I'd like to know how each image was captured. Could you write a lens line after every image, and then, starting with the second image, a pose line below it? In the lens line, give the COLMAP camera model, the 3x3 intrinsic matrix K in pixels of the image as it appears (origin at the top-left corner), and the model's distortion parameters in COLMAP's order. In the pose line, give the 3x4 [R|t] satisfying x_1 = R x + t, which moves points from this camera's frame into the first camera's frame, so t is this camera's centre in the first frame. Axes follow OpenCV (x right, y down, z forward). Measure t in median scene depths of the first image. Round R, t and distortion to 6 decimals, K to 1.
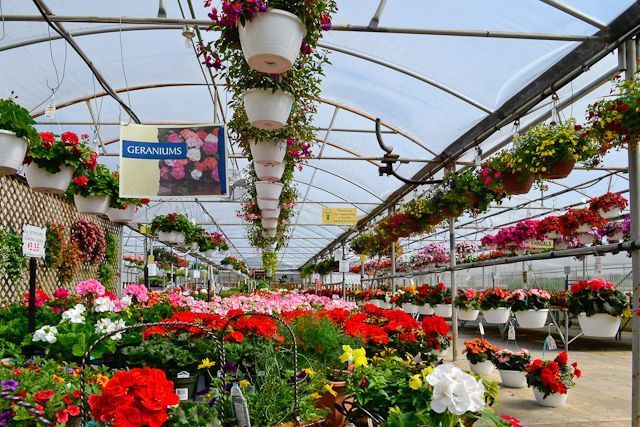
lens RADIAL K [[549.3, 0, 320.6], [0, 549.3, 256.7], [0, 0, 1]] dist [0.007592, 0.002420]
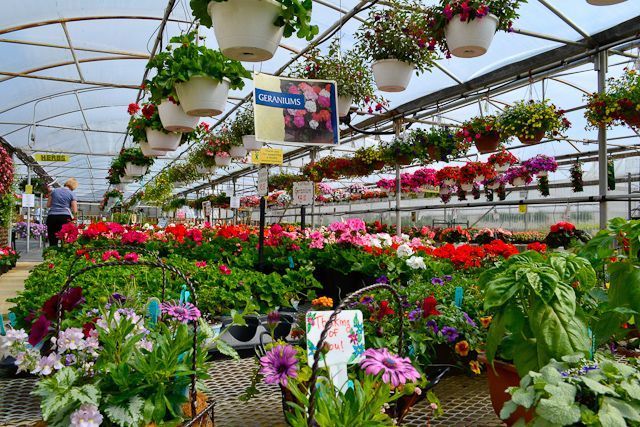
lens RADIAL K [[539.0, 0, 320.0], [0, 539.0, 213.5], [0, 0, 1]] dist [-0.008652, -0.004811]
pose [[0.945591, 0.021309, 0.324659, -0.545413], [-0.034005, 0.998861, 0.033482, -0.003570], [-0.323575, -0.042700, 0.945238, -0.057474]]
